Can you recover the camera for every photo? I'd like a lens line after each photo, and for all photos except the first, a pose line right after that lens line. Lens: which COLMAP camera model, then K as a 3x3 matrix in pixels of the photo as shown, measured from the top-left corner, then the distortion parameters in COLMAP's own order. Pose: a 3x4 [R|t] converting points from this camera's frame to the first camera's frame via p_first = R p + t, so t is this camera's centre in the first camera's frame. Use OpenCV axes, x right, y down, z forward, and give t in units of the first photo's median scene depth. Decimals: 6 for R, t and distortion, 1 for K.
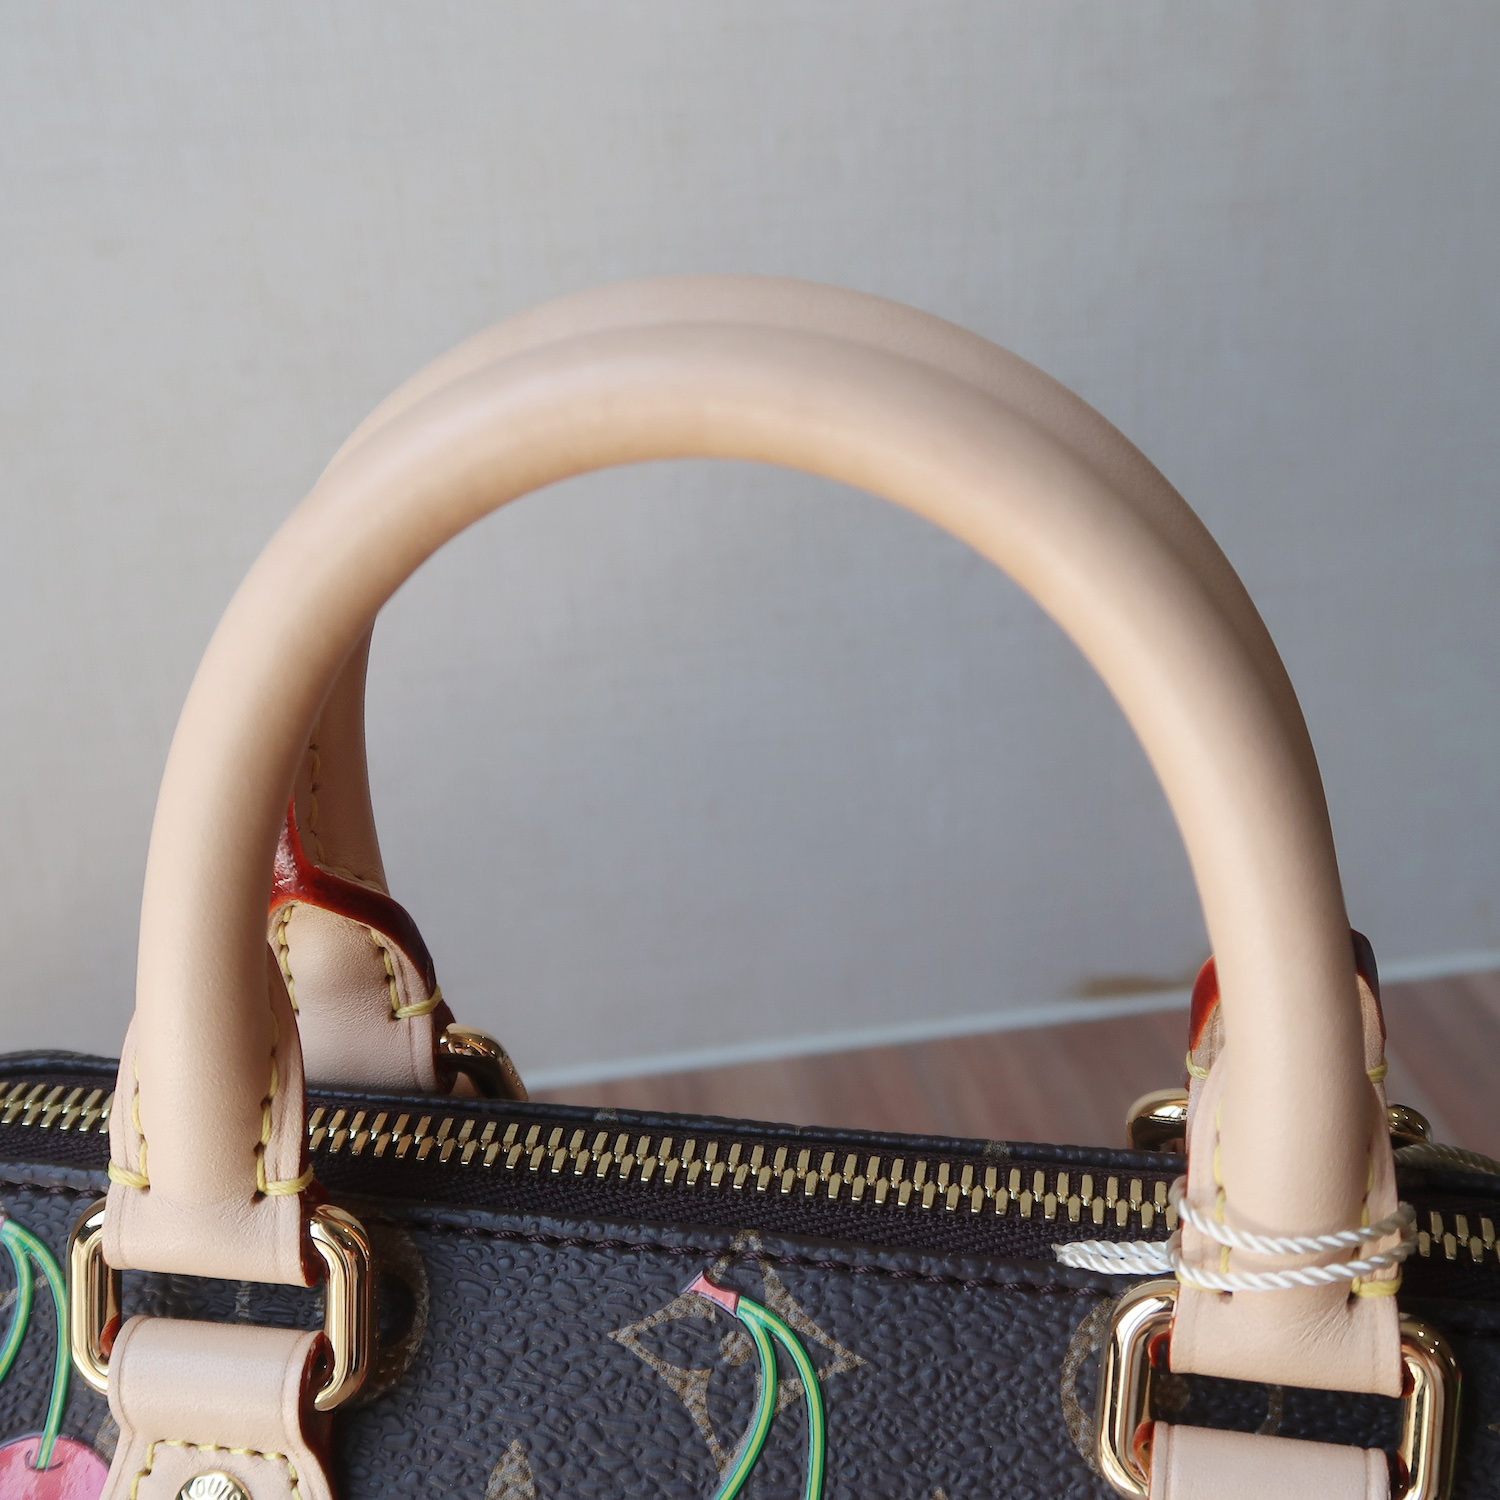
lens RADIAL K [[2132.6, 0, 766.7], [0, 2132.6, 748.6], [0, 0, 1]] dist [-0.020154, 0.000000]
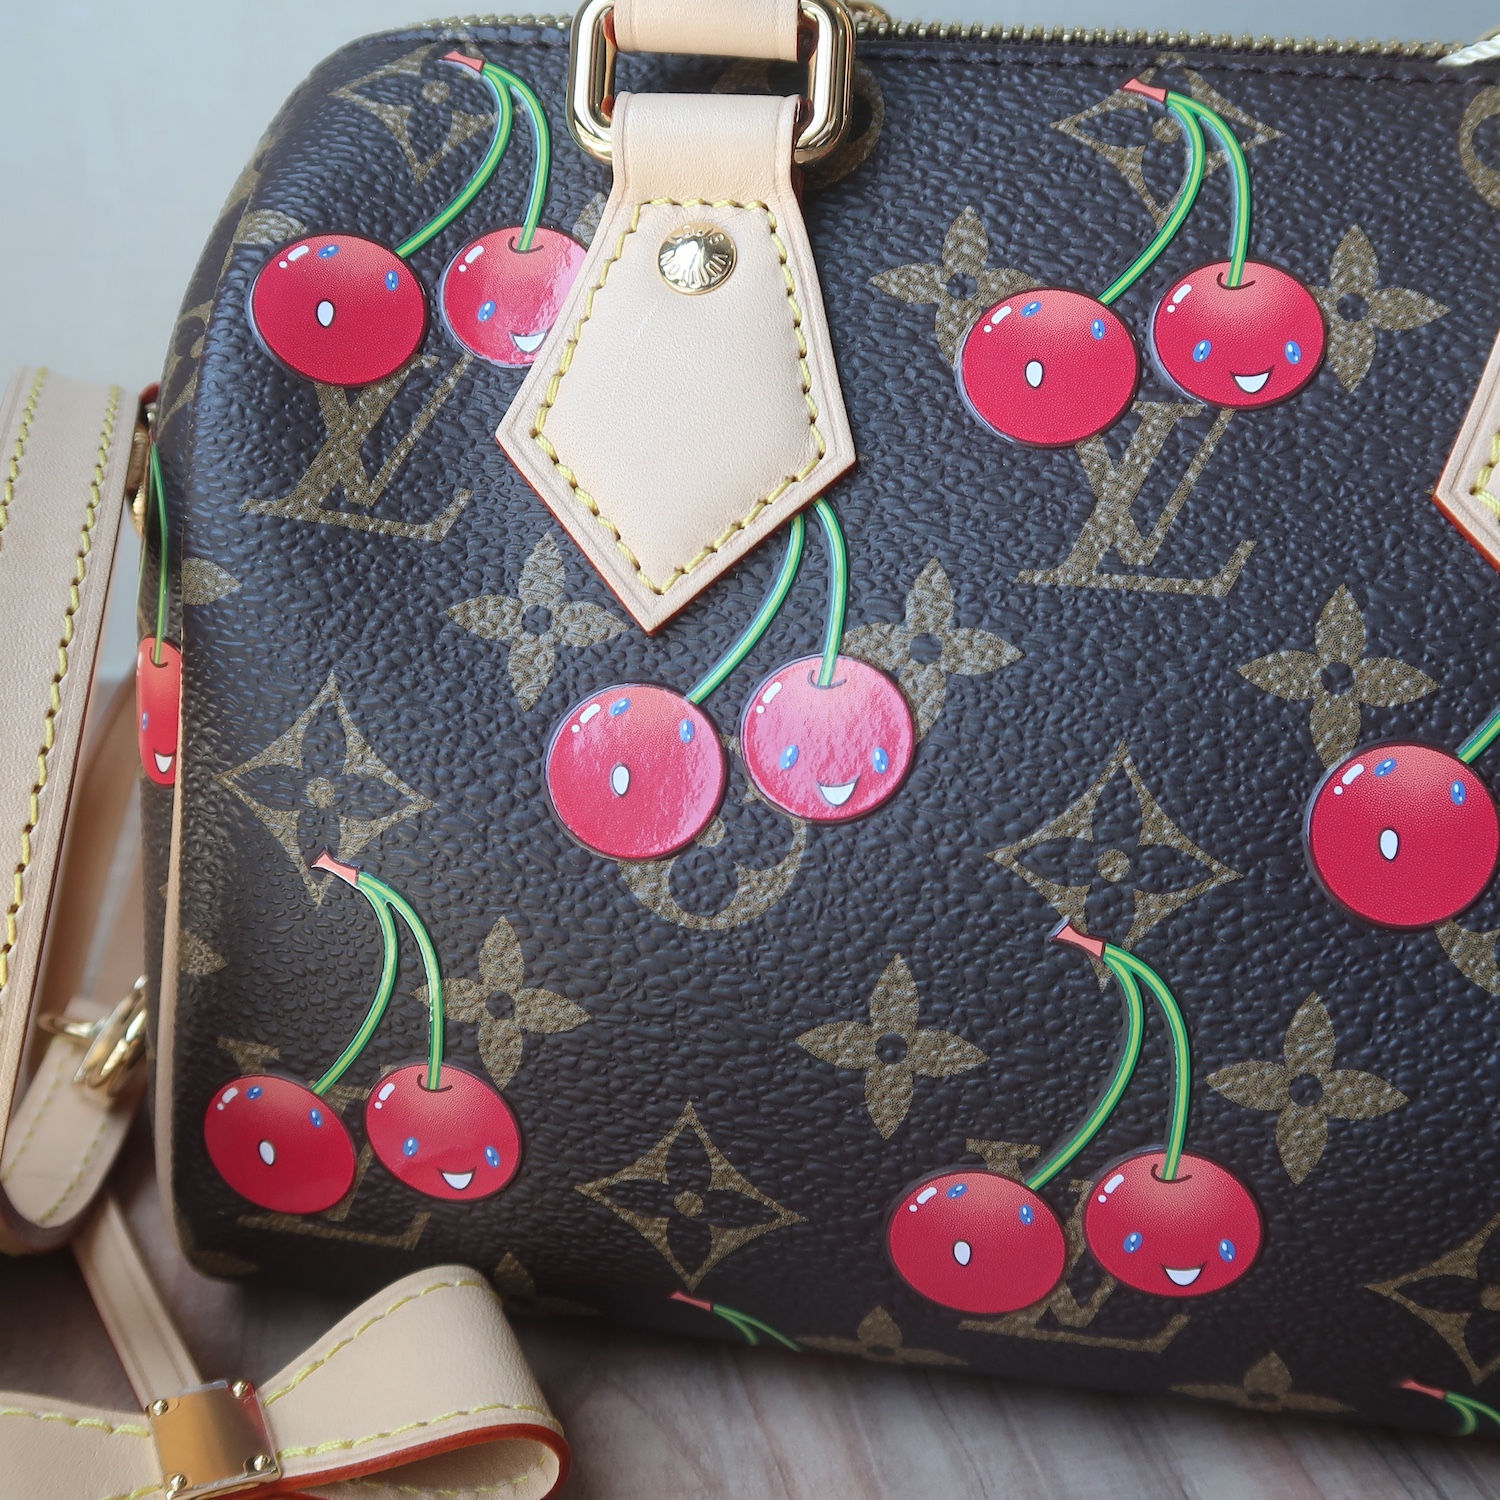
lens RADIAL K [[2126.3, 0, 775.8], [0, 2126.3, 732.5], [0, 0, 1]] dist [-0.020635, 0.000000]
pose [[0.997954, 0.040639, 0.049351, -0.264918], [-0.037060, 0.996759, -0.071396, 0.689249], [-0.052092, 0.069421, 0.996226, -0.093450]]
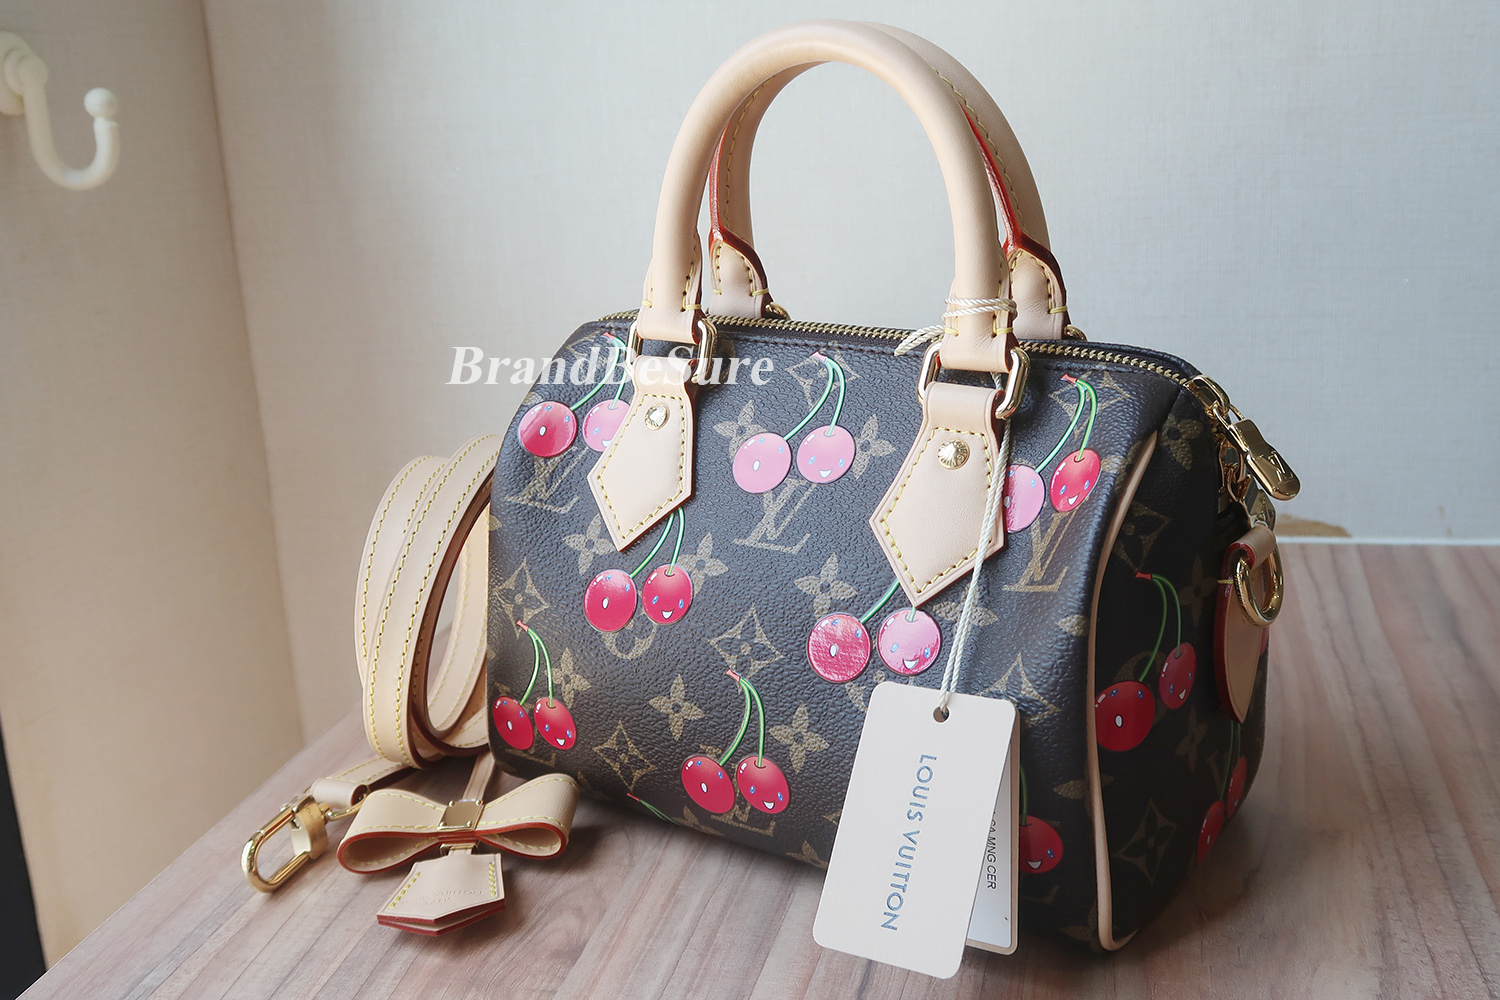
lens RADIAL K [[1480.1, 0, 828.5], [0, 1480.1, 438.3], [0, 0, 1]] dist [-0.030560, 0.000000]
pose [[0.940154, 0.084597, -0.330080, 0.687649], [-0.127488, 0.985666, -0.110499, 0.600257], [0.316001, 0.145967, 0.937463, -0.934565]]
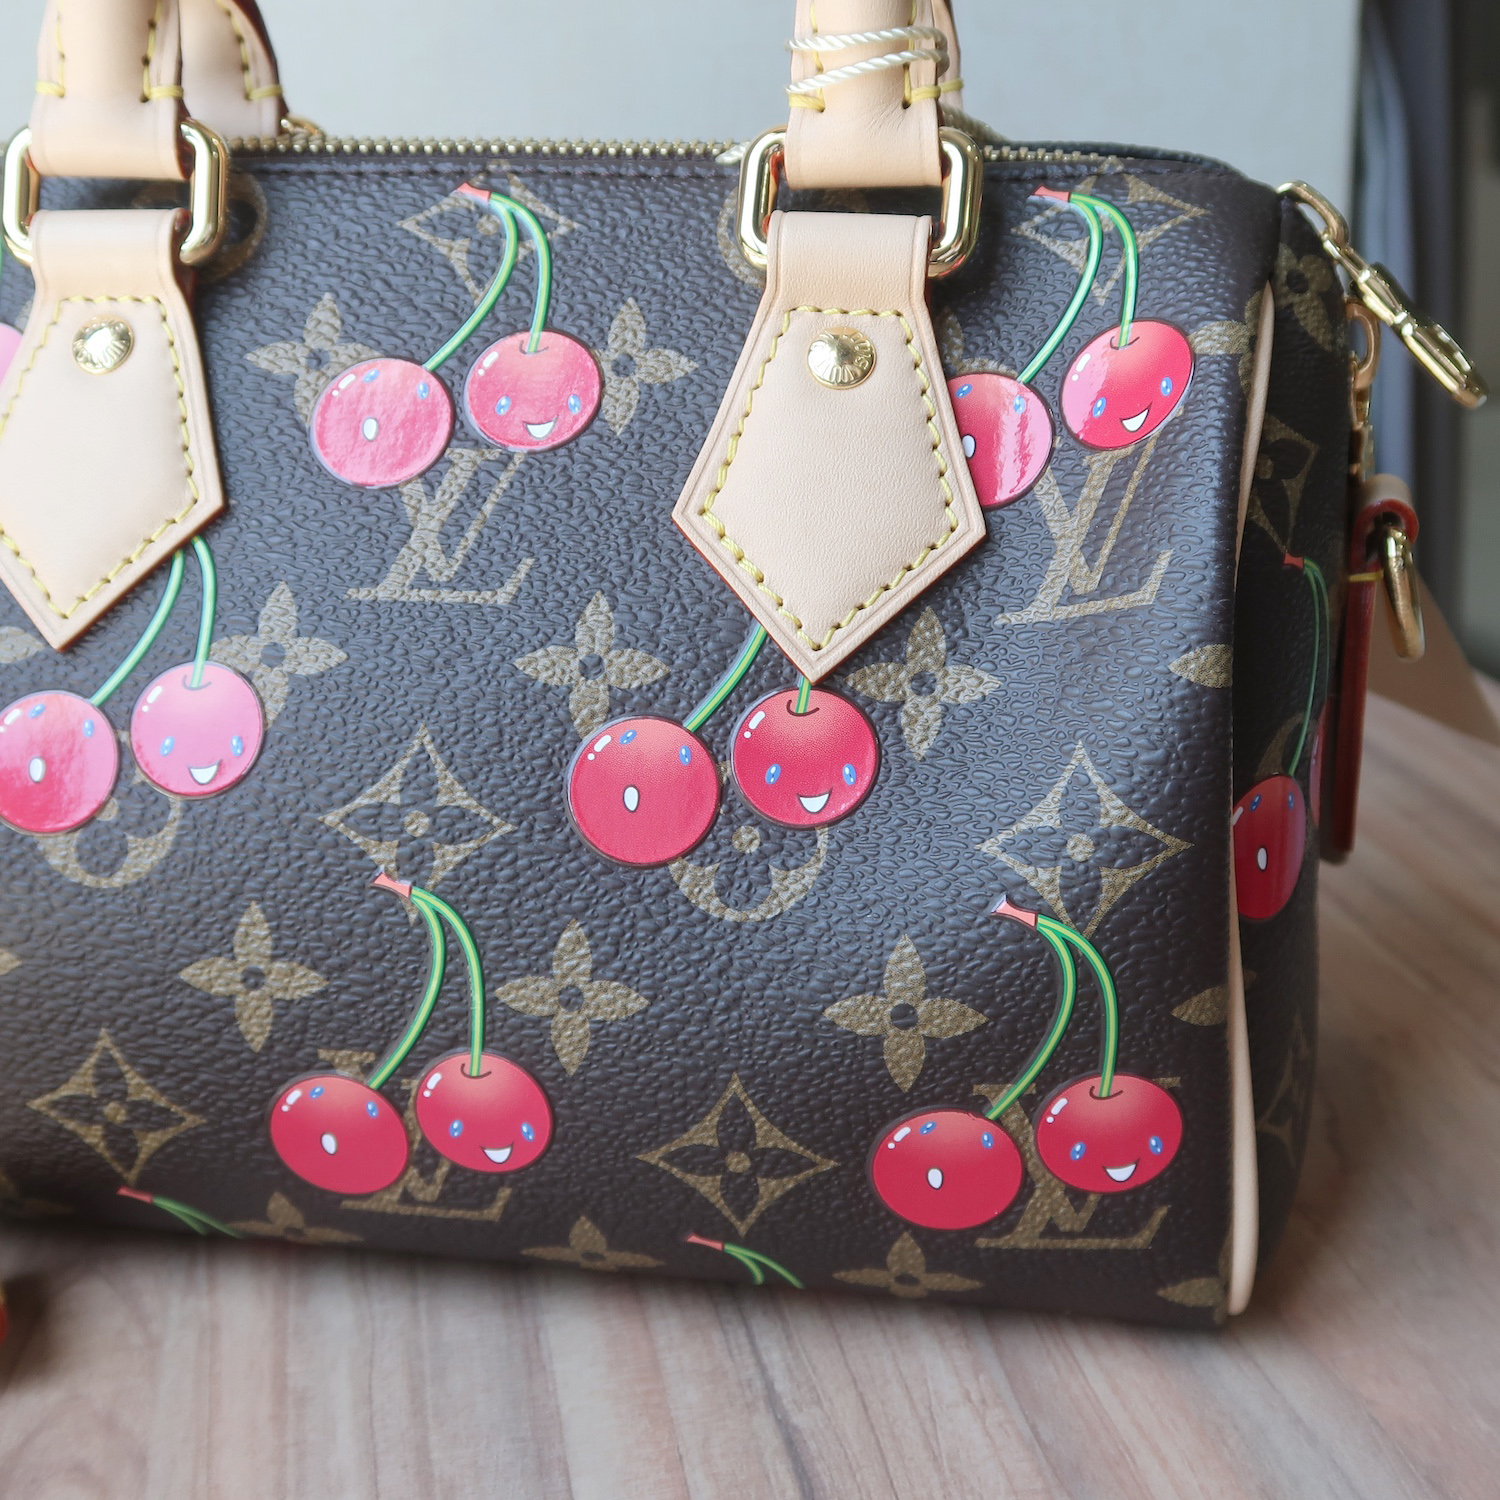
lens RADIAL K [[2132.6, 0, 763.4], [0, 2132.6, 710.9], [0, 0, 1]] dist [-0.020154, 0.000000]
pose [[0.998587, 0.005479, 0.052854, 0.092913], [-0.001055, 0.996518, -0.083376, 0.713190], [-0.053127, 0.083202, 0.995116, -0.368299]]
